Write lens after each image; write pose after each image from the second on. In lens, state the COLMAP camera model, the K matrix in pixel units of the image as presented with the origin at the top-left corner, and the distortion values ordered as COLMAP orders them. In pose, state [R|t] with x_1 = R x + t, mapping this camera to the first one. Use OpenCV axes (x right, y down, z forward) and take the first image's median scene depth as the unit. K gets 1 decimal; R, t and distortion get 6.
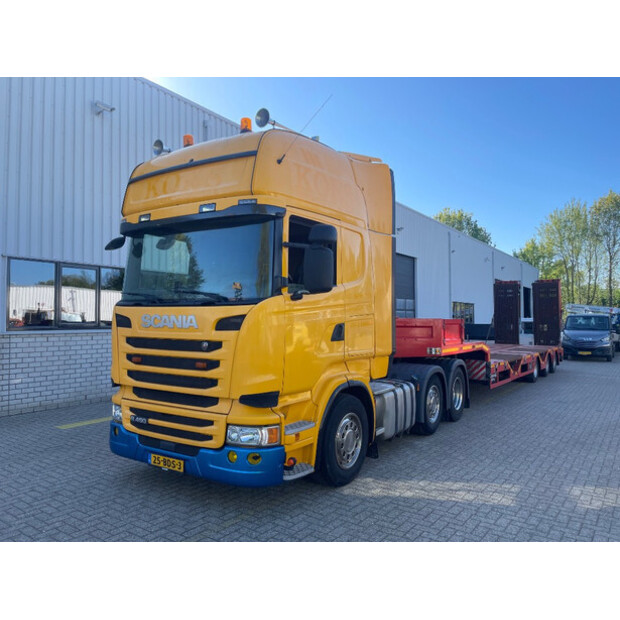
lens RADIAL K [[465.9, 0, 311.2], [0, 465.9, 306.4], [0, 0, 1]] dist [0.086643, -0.106621]
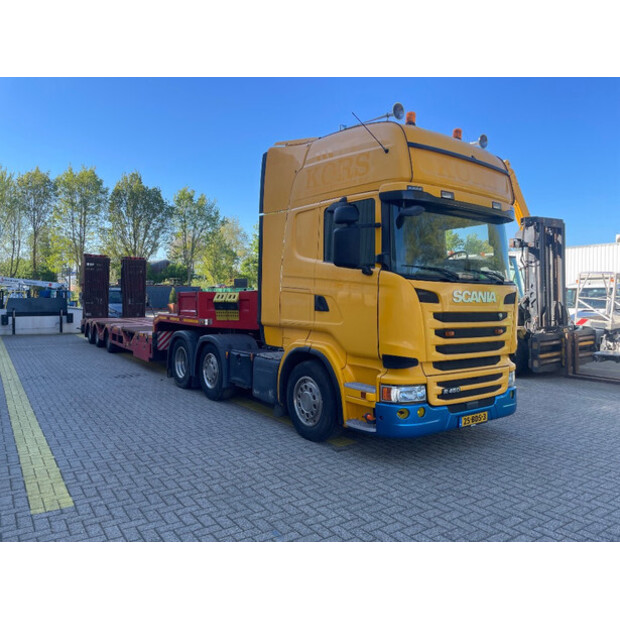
lens RADIAL K [[465.9, 0, 309.2], [0, 465.9, 303.9], [0, 0, 1]] dist [0.086643, -0.106621]
pose [[0.342071, -0.013275, 0.939580, -1.419802], [-0.034407, 0.999053, 0.026642, 0.030598], [-0.939044, -0.041442, 0.341290, 0.929575]]
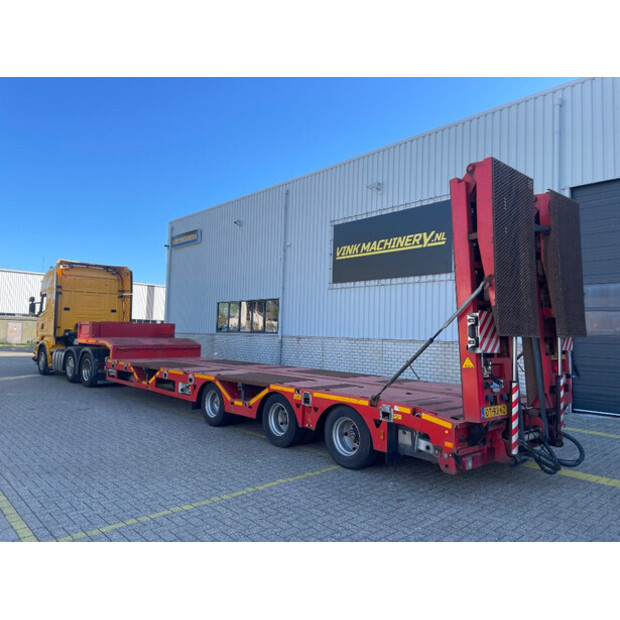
lens RADIAL K [[465.9, 0, 310.2], [0, 465.9, 311.1], [0, 0, 1]] dist [0.086643, -0.106621]
pose [[-0.202843, -0.056318, -0.977590, 2.945178], [0.002620, 0.998310, -0.058055, 0.148573], [0.979208, -0.014337, -0.202352, 3.534418]]
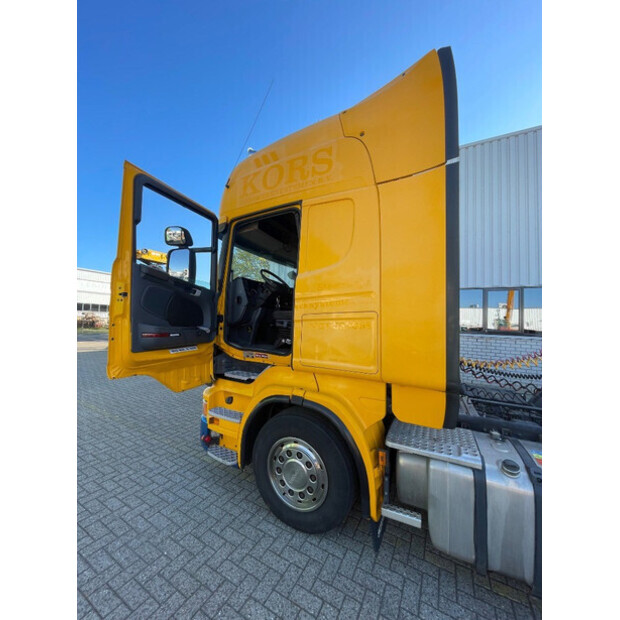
lens RADIAL K [[251.3, 0, 311.1], [0, 251.3, 310.3], [0, 0, 1]] dist [-0.003774, 0.000132]
pose [[0.130725, -0.042207, -0.990520, 0.529061], [-0.009034, 0.999001, -0.043761, 0.035435], [0.991377, 0.014669, 0.130213, 1.008375]]
